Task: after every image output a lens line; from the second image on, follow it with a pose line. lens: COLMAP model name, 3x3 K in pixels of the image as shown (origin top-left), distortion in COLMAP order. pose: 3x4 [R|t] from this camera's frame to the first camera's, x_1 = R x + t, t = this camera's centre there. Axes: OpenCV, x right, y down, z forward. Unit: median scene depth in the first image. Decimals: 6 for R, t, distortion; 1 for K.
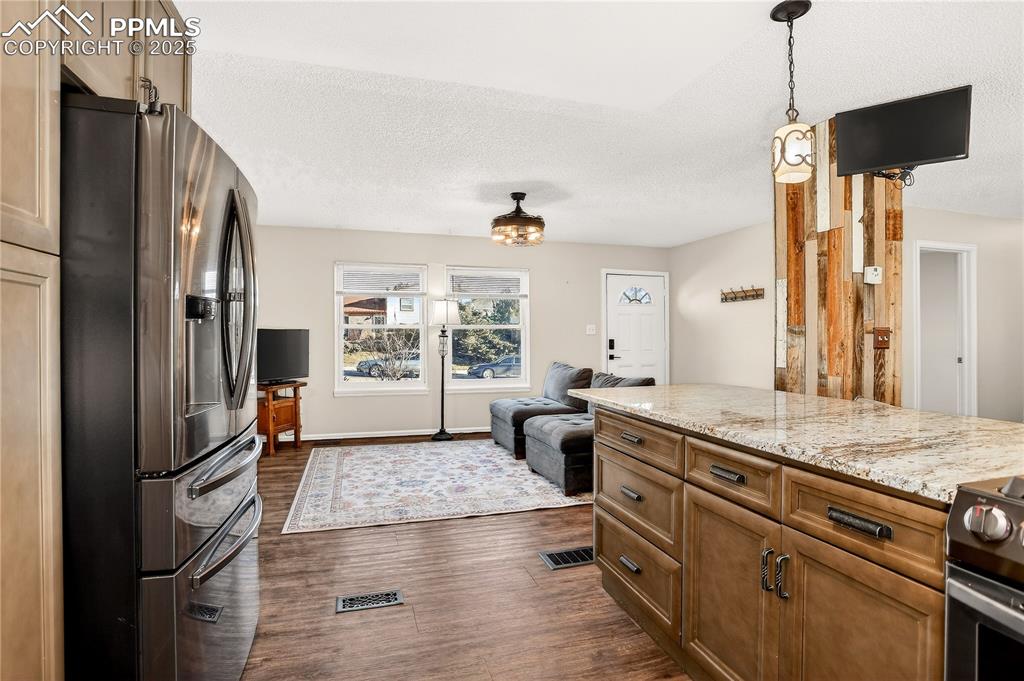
lens RADIAL K [[502.1, 0, 504.6], [0, 502.1, 336.9], [0, 0, 1]] dist [-0.073550, 0.023234]
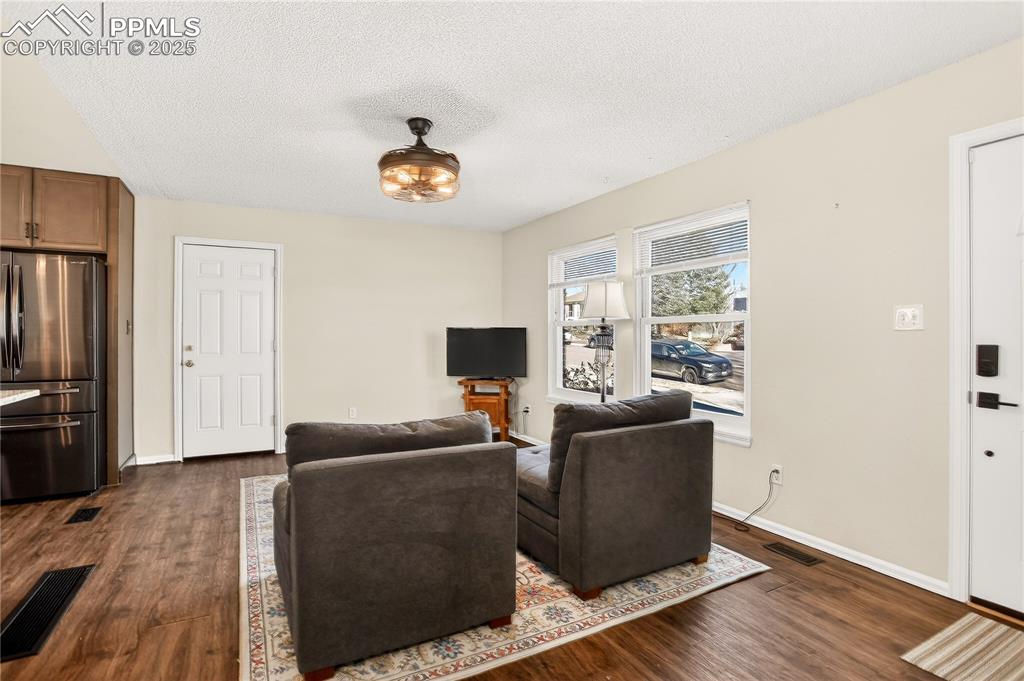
lens RADIAL K [[502.1, 0, 504.6], [0, 502.1, 336.9], [0, 0, 1]] dist [-0.073550, 0.023234]
pose [[0.201024, 0.005350, -0.979572, 0.727394], [-0.003153, 0.999983, 0.004814, -0.001282], [0.979581, 0.002121, 0.201037, 1.031959]]
